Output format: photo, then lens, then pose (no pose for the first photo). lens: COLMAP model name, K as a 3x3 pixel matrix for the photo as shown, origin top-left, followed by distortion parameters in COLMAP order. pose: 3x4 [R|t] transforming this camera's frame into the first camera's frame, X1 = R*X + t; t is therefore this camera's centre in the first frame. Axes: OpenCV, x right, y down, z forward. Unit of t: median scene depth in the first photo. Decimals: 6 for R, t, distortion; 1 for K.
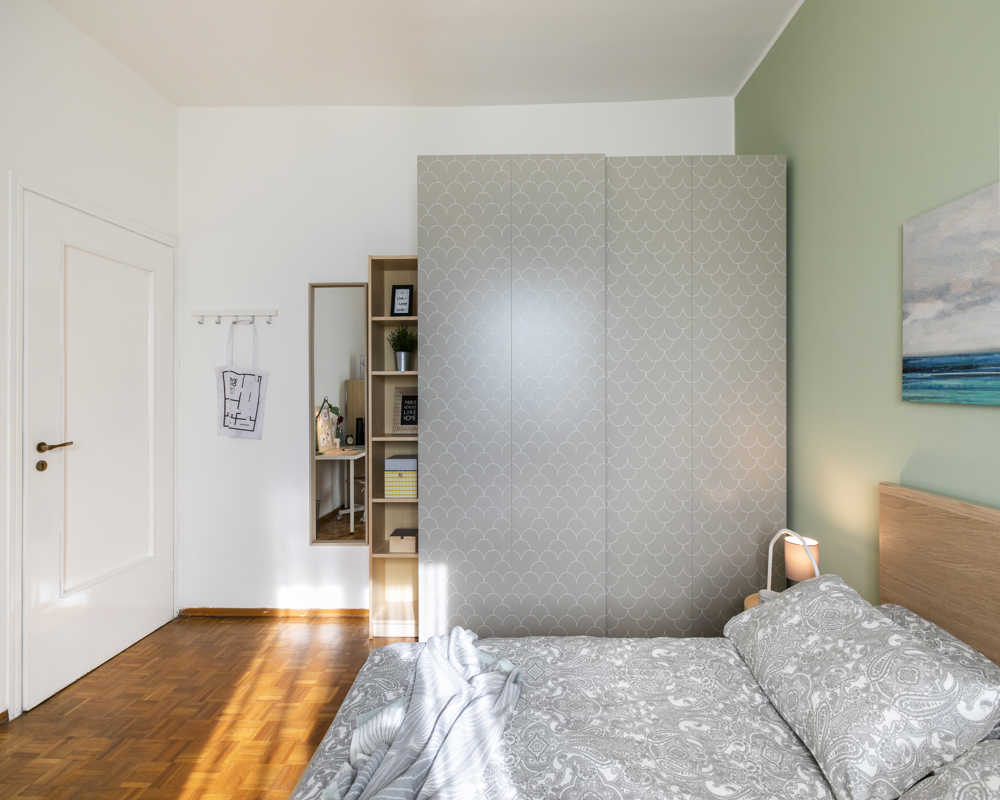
lens RADIAL K [[435.5, 0, 503.0], [0, 435.5, 385.4], [0, 0, 1]] dist [0.000733, -0.000459]
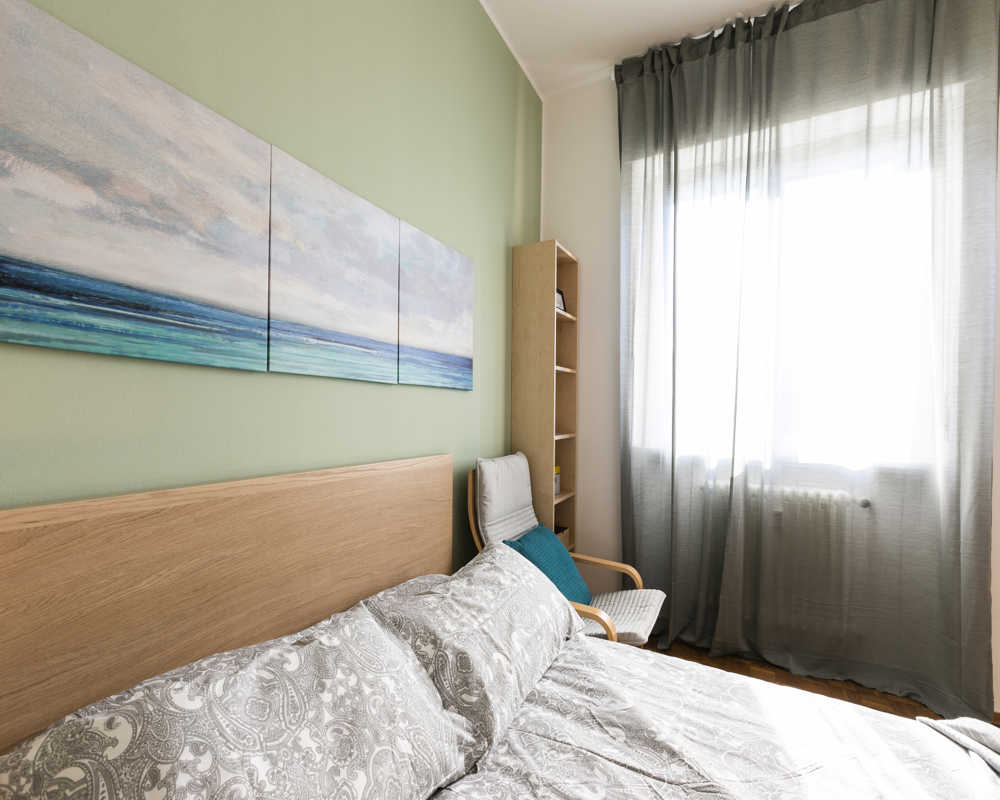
lens RADIAL K [[456.4, 0, 492.0], [0, 456.4, 413.6], [0, 0, 1]] dist [0.000789, 0.000163]
pose [[-0.894020, -0.009275, 0.447930, 0.185621], [-0.020185, 0.999604, -0.019590, 0.126842], [-0.447572, -0.026555, -0.893854, 1.295584]]
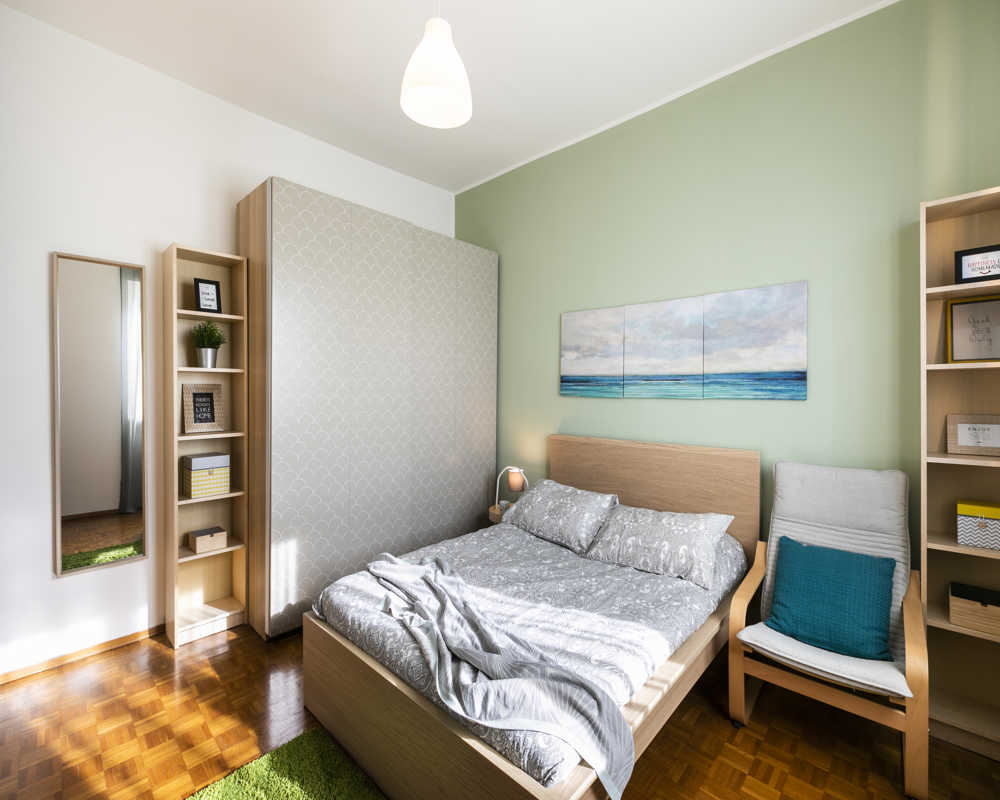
lens RADIAL K [[449.0, 0, 474.1], [0, 449.0, 384.4], [0, 0, 1]] dist [0.000635, -0.000090]
pose [[0.697582, 0.015058, 0.716346, -1.064076], [-0.017832, 0.999834, -0.003652, -0.005033], [-0.716283, -0.010226, 0.697735, -0.272750]]
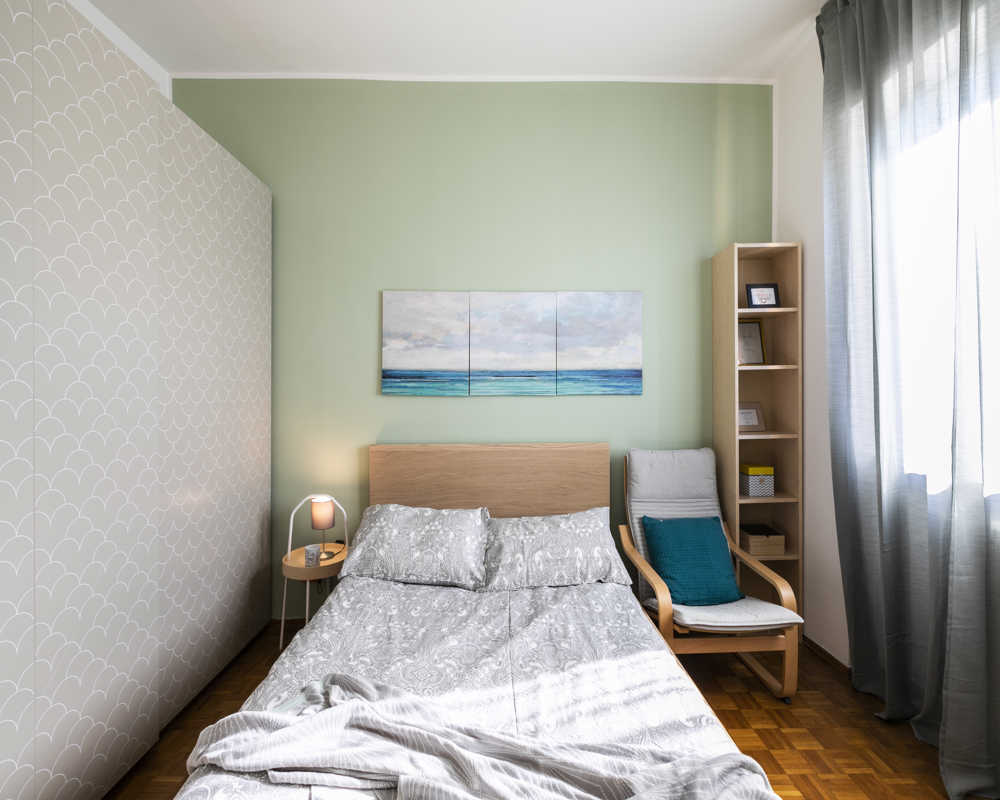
lens RADIAL K [[454.8, 0, 493.5], [0, 454.8, 389.8], [0, 0, 1]] dist [-0.000066, 0.000016]
pose [[-0.023830, 0.003008, 0.999711, -0.948208], [-0.013020, 0.999910, -0.003319, 0.018099], [-0.999631, -0.013095, -0.023789, 0.652657]]
